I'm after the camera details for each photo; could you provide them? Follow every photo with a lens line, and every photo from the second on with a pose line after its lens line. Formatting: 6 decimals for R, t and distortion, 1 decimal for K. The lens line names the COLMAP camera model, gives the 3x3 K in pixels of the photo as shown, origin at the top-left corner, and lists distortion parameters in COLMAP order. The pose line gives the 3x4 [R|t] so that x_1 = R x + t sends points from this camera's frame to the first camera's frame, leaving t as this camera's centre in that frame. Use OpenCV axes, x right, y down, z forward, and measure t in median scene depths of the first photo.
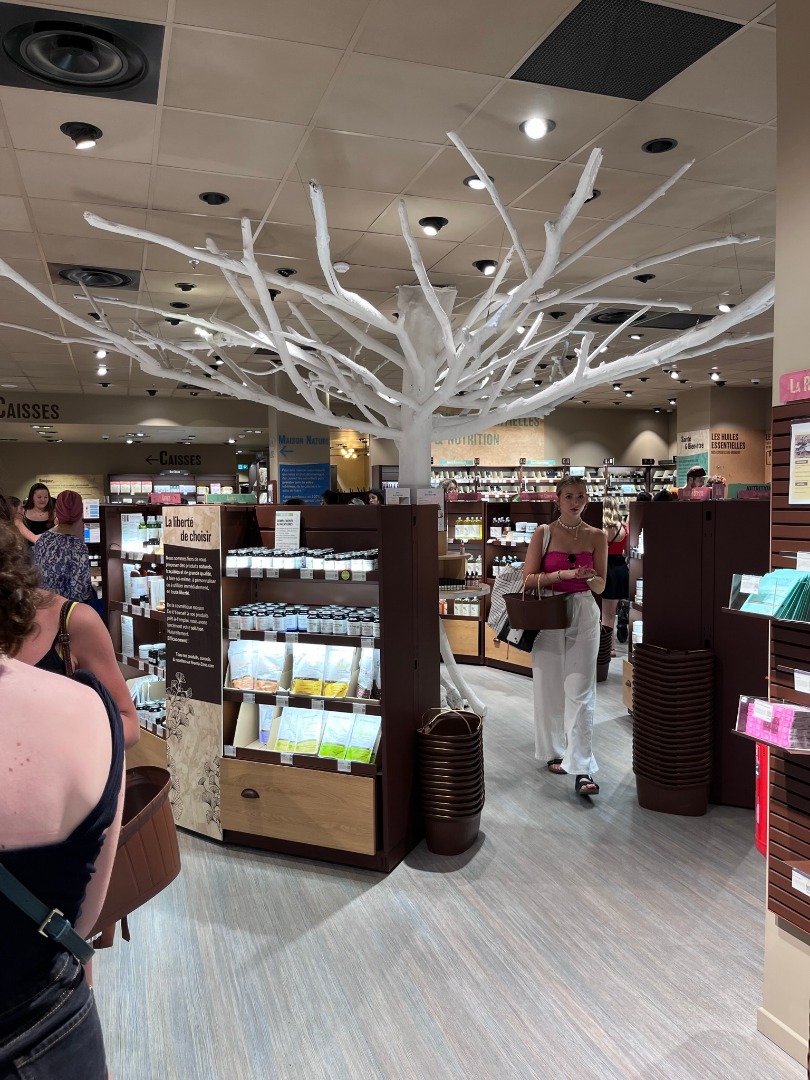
lens RADIAL K [[824.7, 0, 403.5], [0, 824.7, 542.3], [0, 0, 1]] dist [0.058158, -0.081094]
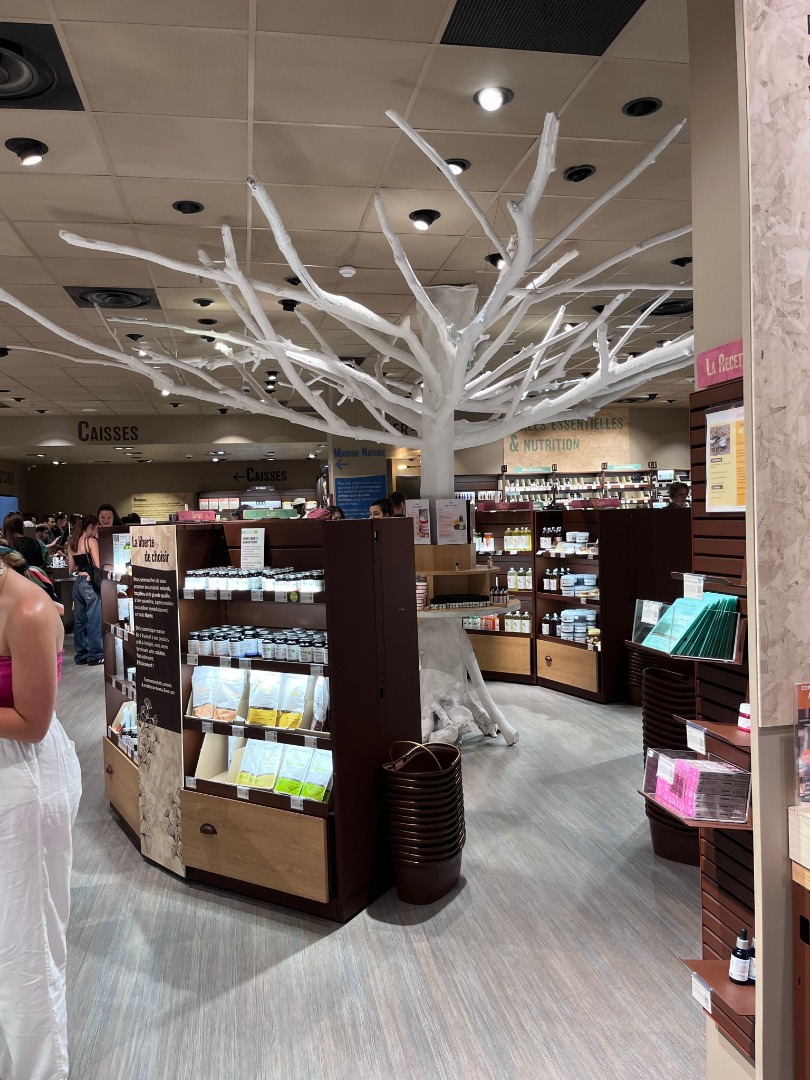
lens RADIAL K [[824.7, 0, 398.5], [0, 824.7, 541.1], [0, 0, 1]] dist [0.058158, -0.081094]
pose [[0.989352, -0.018694, -0.144335, 0.163015], [0.016682, 0.999746, -0.015141, -0.006181], [0.144582, 0.012572, 0.989413, 0.089049]]
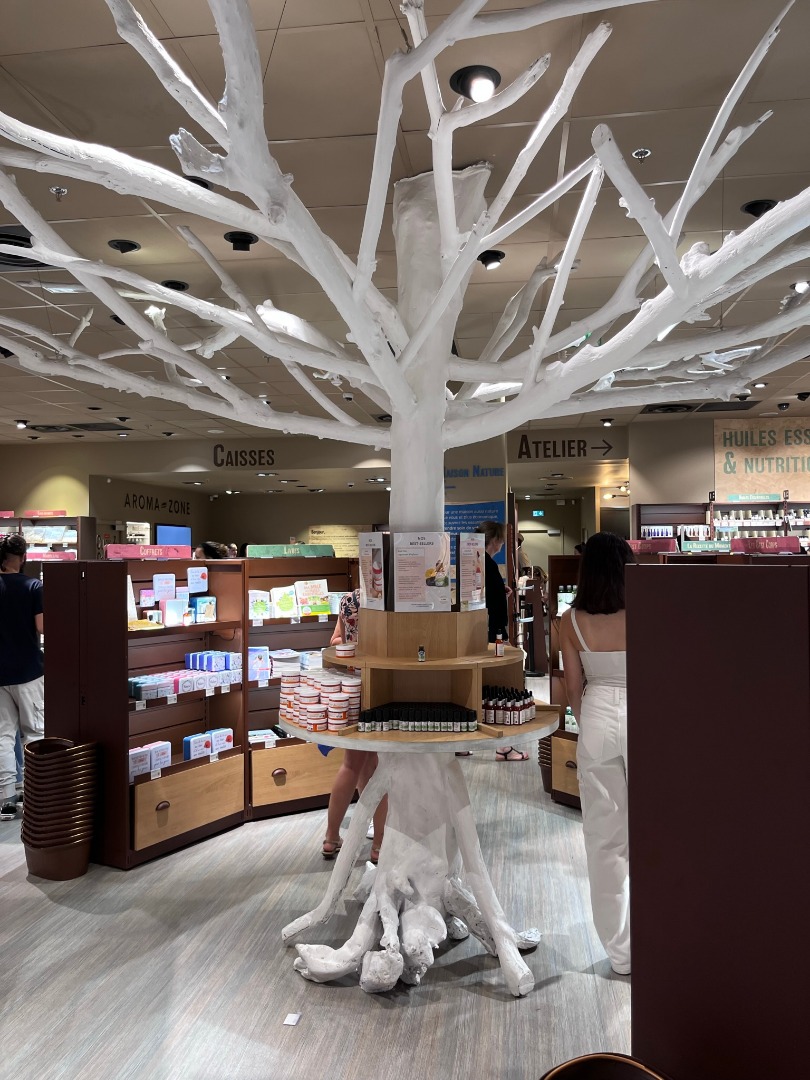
lens RADIAL K [[824.7, 0, 412.9], [0, 824.7, 535.9], [0, 0, 1]] dist [0.058158, -0.081094]
pose [[0.898706, -0.011866, -0.438391, 0.394862], [-0.017759, 0.997829, -0.063413, -0.043596], [0.438192, 0.064775, 0.896545, 0.777690]]
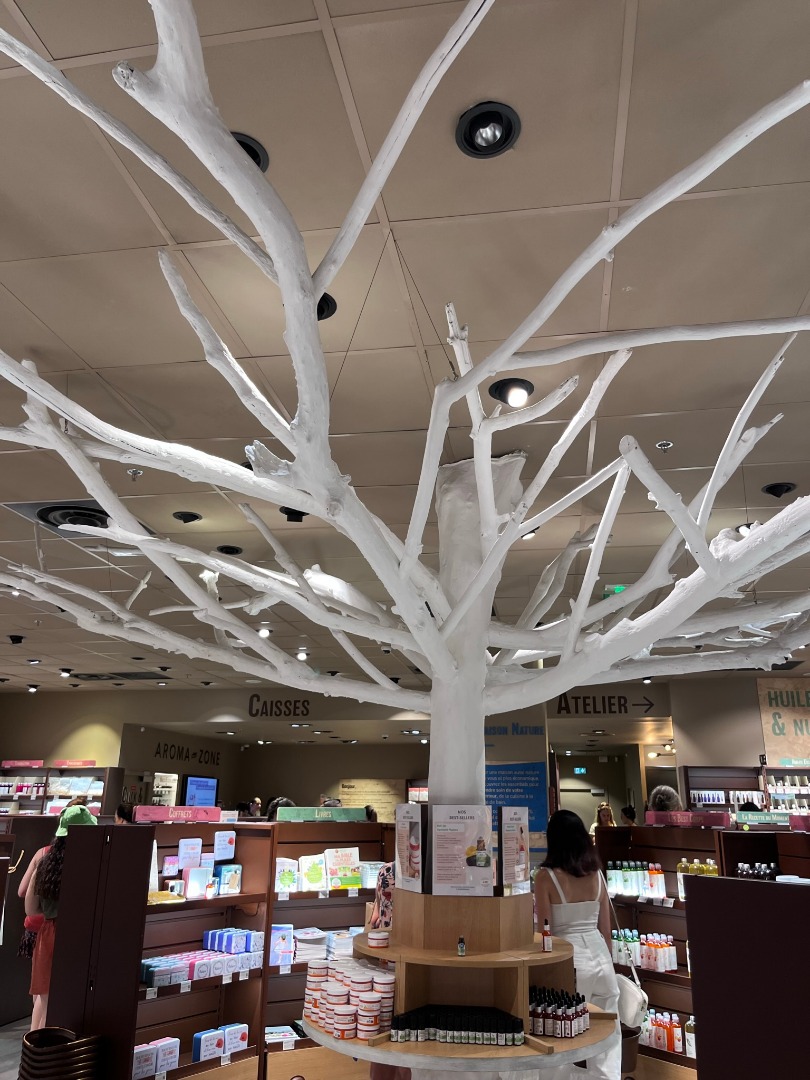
lens RADIAL K [[824.7, 0, 413.9], [0, 824.7, 531.3], [0, 0, 1]] dist [0.058158, -0.081094]
pose [[0.881382, -0.133798, -0.453060, 0.397021], [-0.040710, 0.933972, -0.355019, -0.060334], [0.470646, 0.331352, 0.817740, 0.759626]]
